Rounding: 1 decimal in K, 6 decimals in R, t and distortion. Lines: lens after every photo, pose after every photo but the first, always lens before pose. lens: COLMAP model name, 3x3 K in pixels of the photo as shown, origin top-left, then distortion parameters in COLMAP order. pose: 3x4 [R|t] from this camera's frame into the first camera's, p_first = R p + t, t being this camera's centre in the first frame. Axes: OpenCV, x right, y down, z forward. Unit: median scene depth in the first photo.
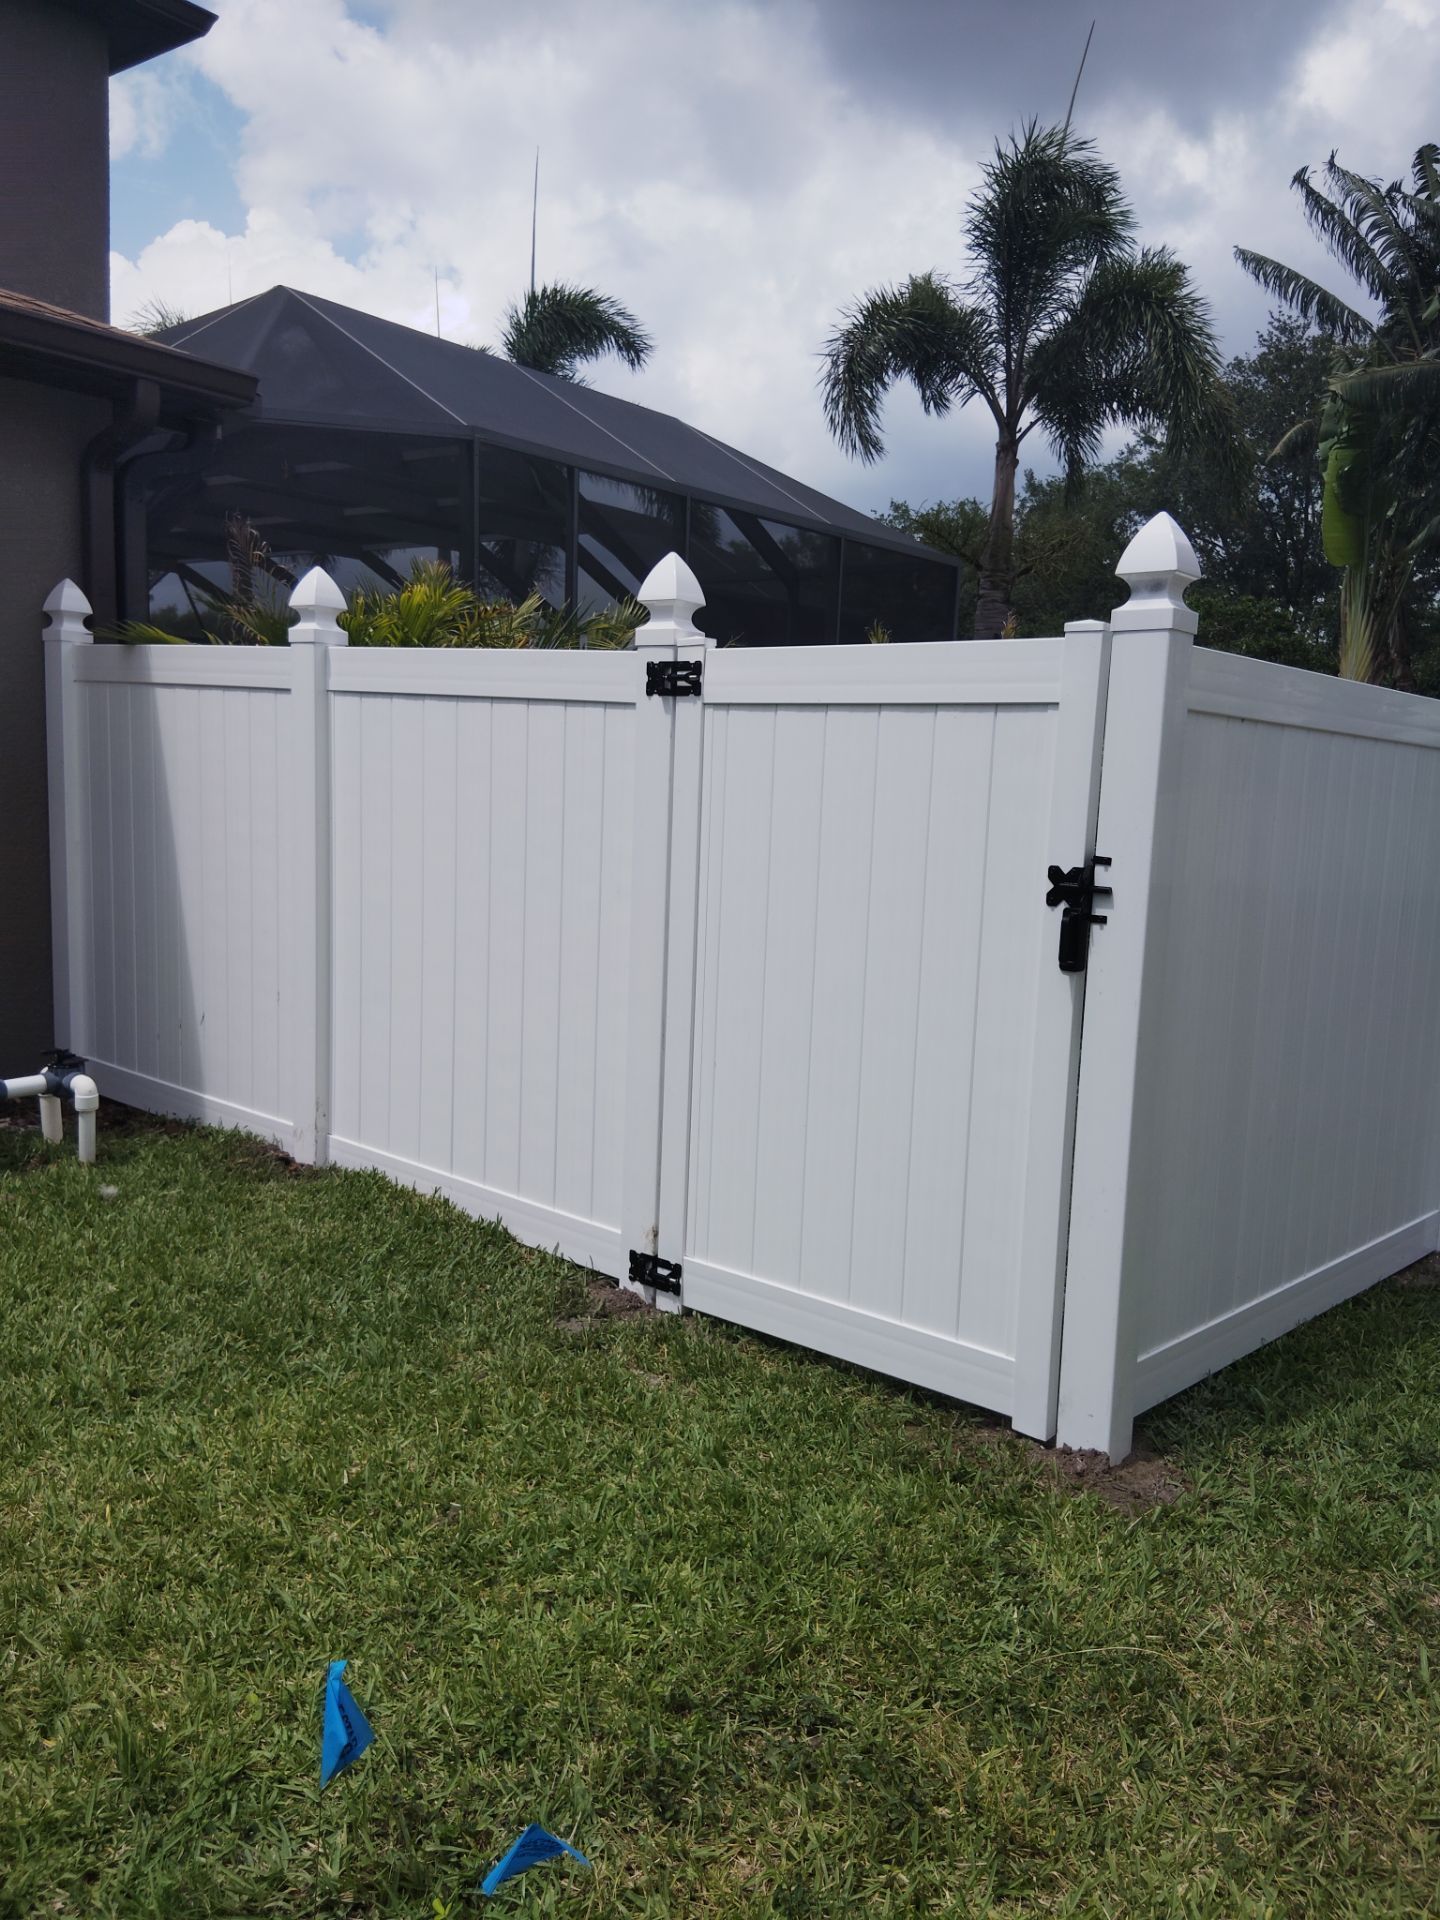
lens RADIAL K [[1457.4, 0, 725.6], [0, 1457.4, 948.0], [0, 0, 1]] dist [0.103533, -0.164573]
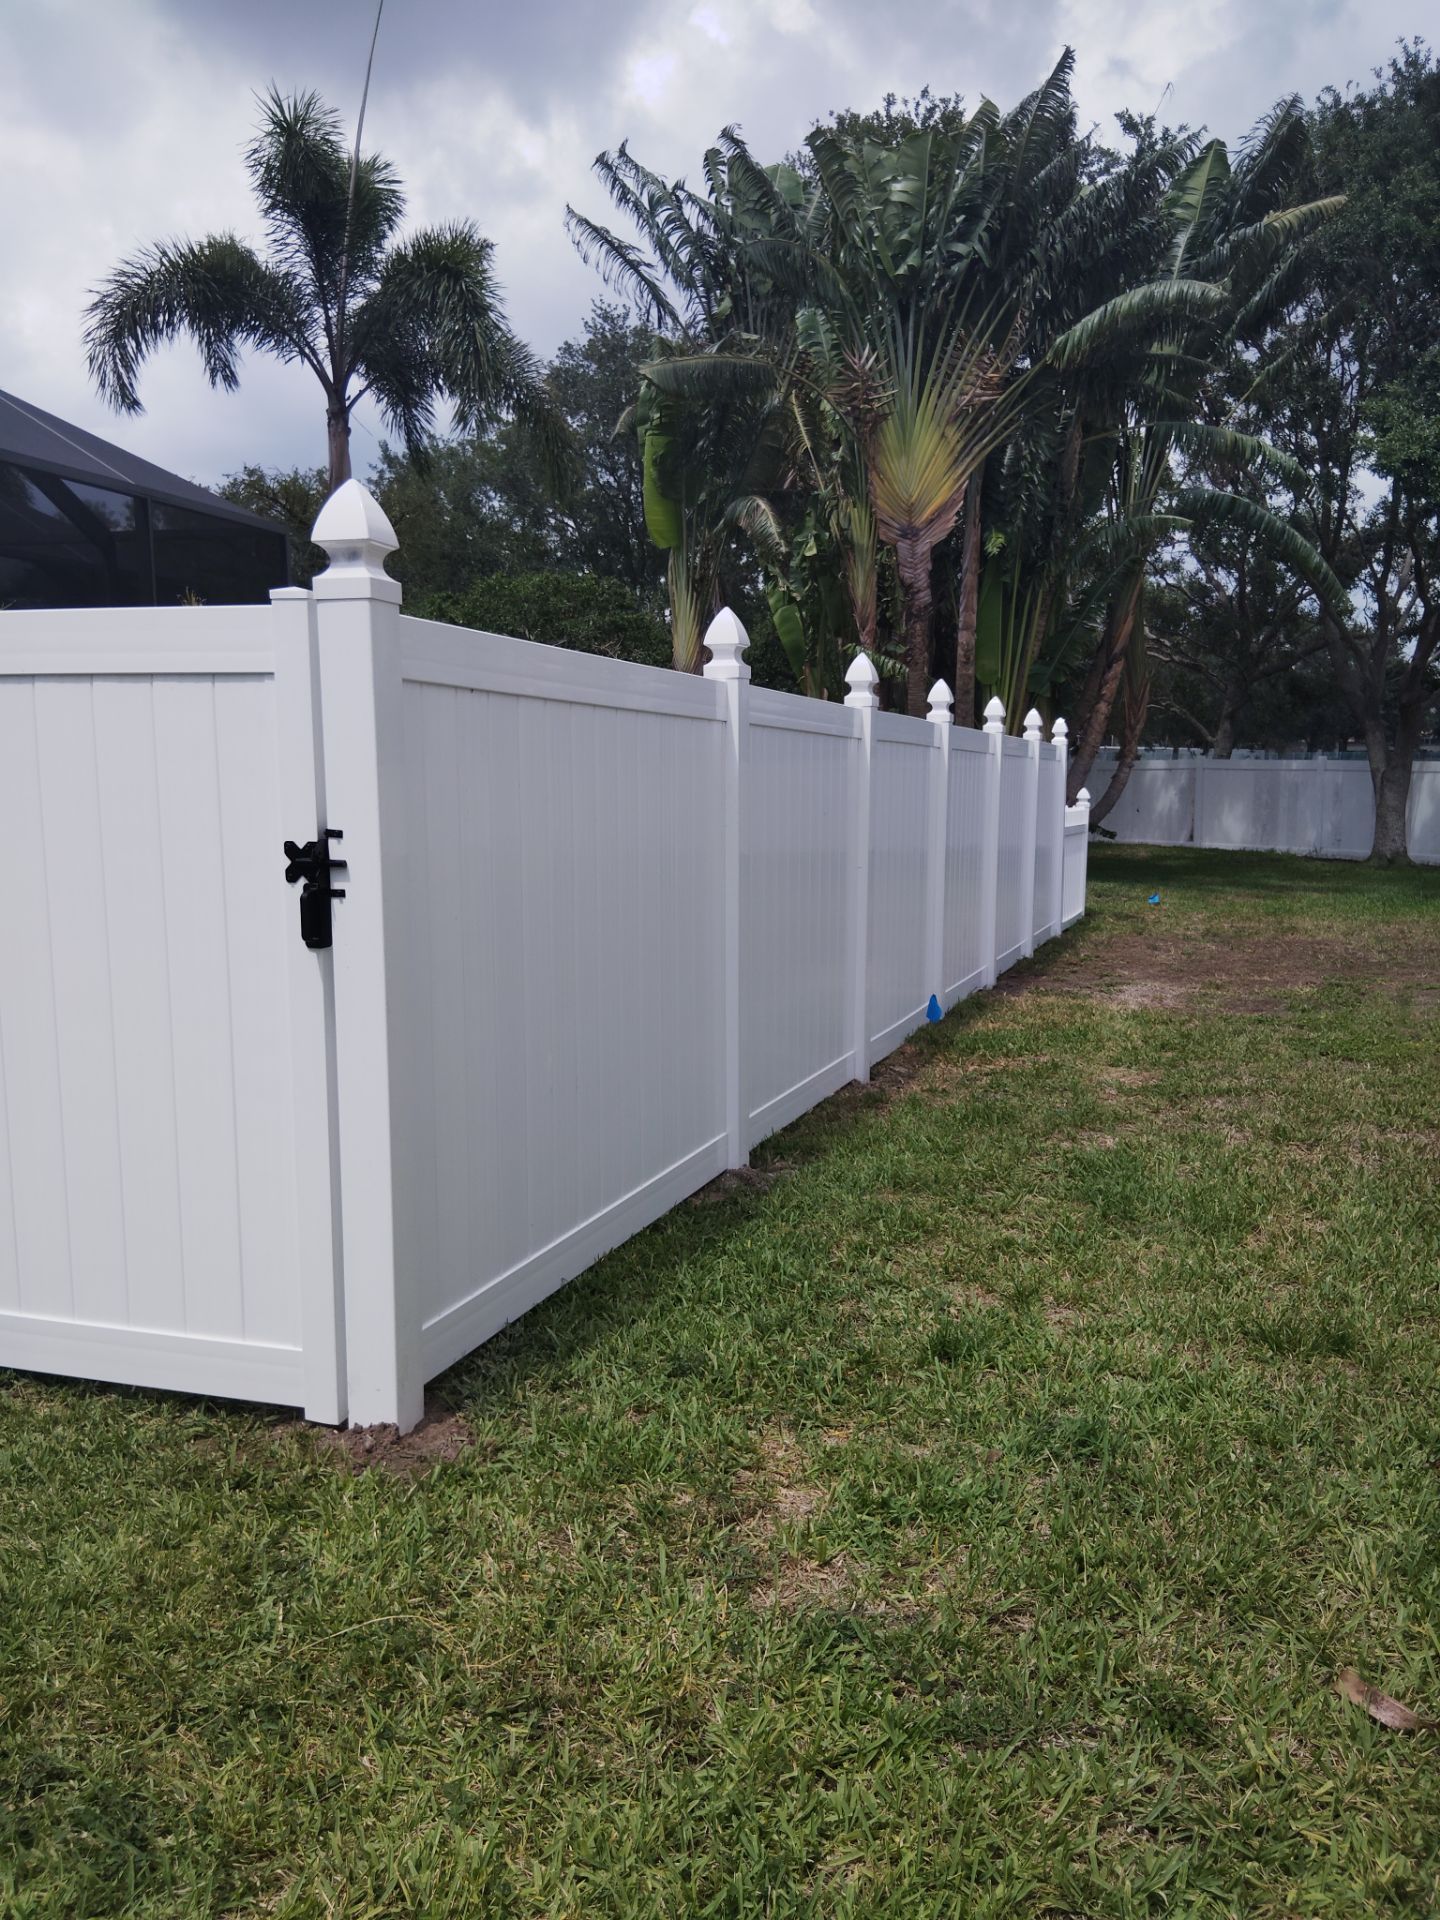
lens RADIAL K [[1457.4, 0, 717.9], [0, 1457.4, 946.4], [0, 0, 1]] dist [0.103533, -0.164573]
pose [[0.922597, -0.085662, 0.376134, 0.114004], [0.079782, 0.996323, 0.031214, 0.005732], [-0.377425, 0.001211, 0.926039, -0.009811]]
